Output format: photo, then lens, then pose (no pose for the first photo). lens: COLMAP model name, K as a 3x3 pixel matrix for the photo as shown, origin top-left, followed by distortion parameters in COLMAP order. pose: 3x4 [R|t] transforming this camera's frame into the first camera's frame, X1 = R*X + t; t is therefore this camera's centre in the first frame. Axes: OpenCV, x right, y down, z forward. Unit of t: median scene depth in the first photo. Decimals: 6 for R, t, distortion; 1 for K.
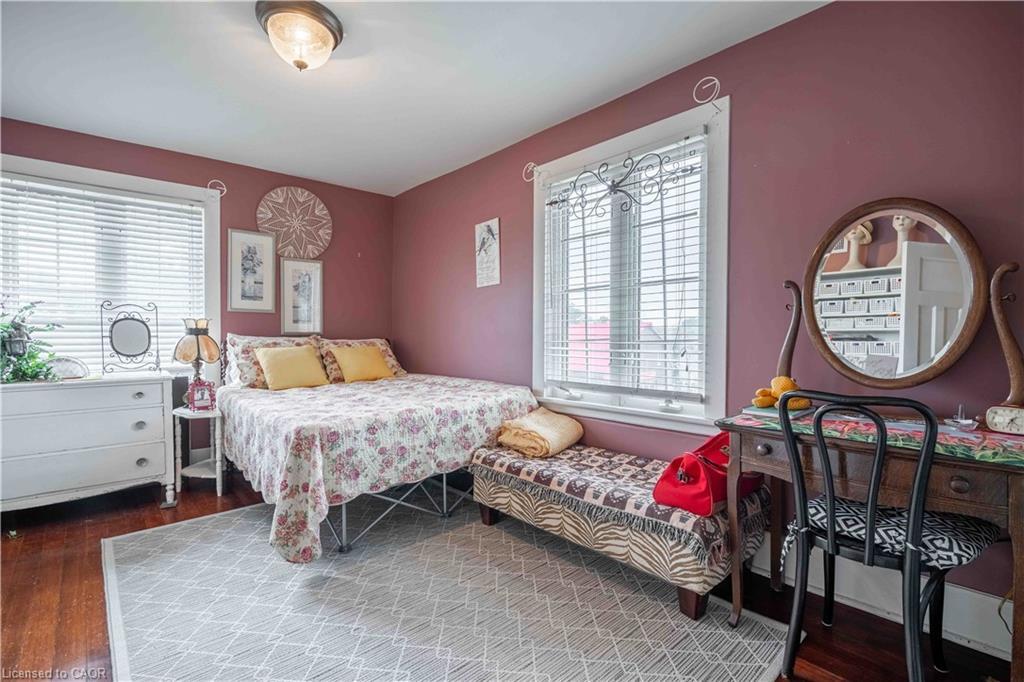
lens RADIAL K [[467.7, 0, 512.0], [0, 467.7, 341.0], [0, 0, 1]] dist [-0.000763, -0.000311]
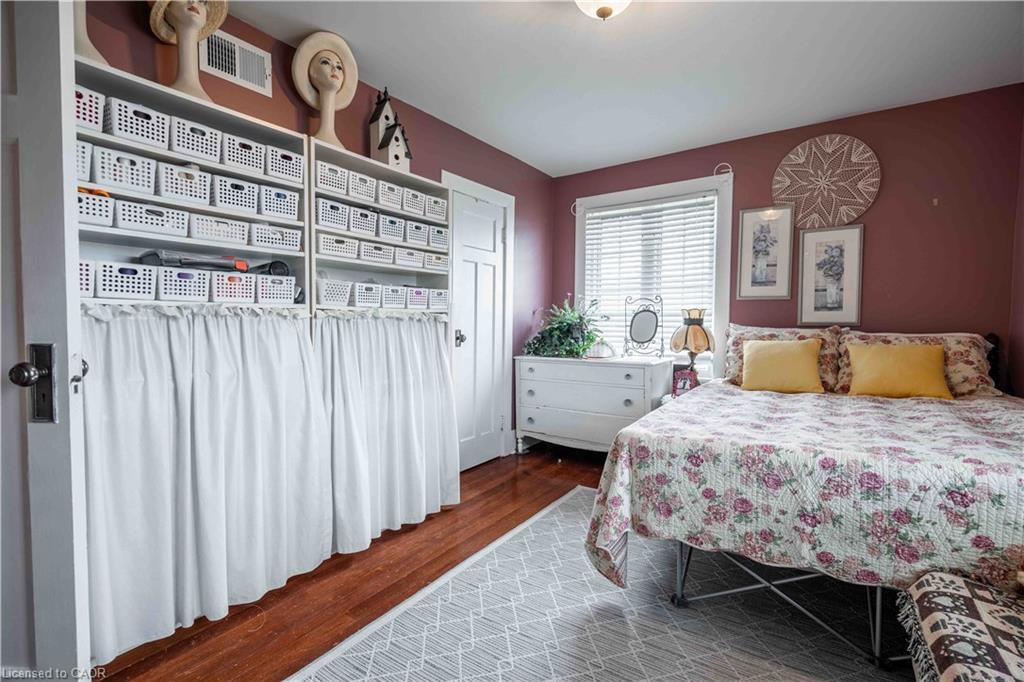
lens RADIAL K [[467.7, 0, 512.0], [0, 467.7, 341.0], [0, 0, 1]] dist [-0.000763, -0.000311]
pose [[0.241015, 0.040177, -0.969689, 0.227551], [-0.017149, 0.999163, 0.037136, -0.009491], [0.970370, 0.007679, 0.241502, 0.388916]]
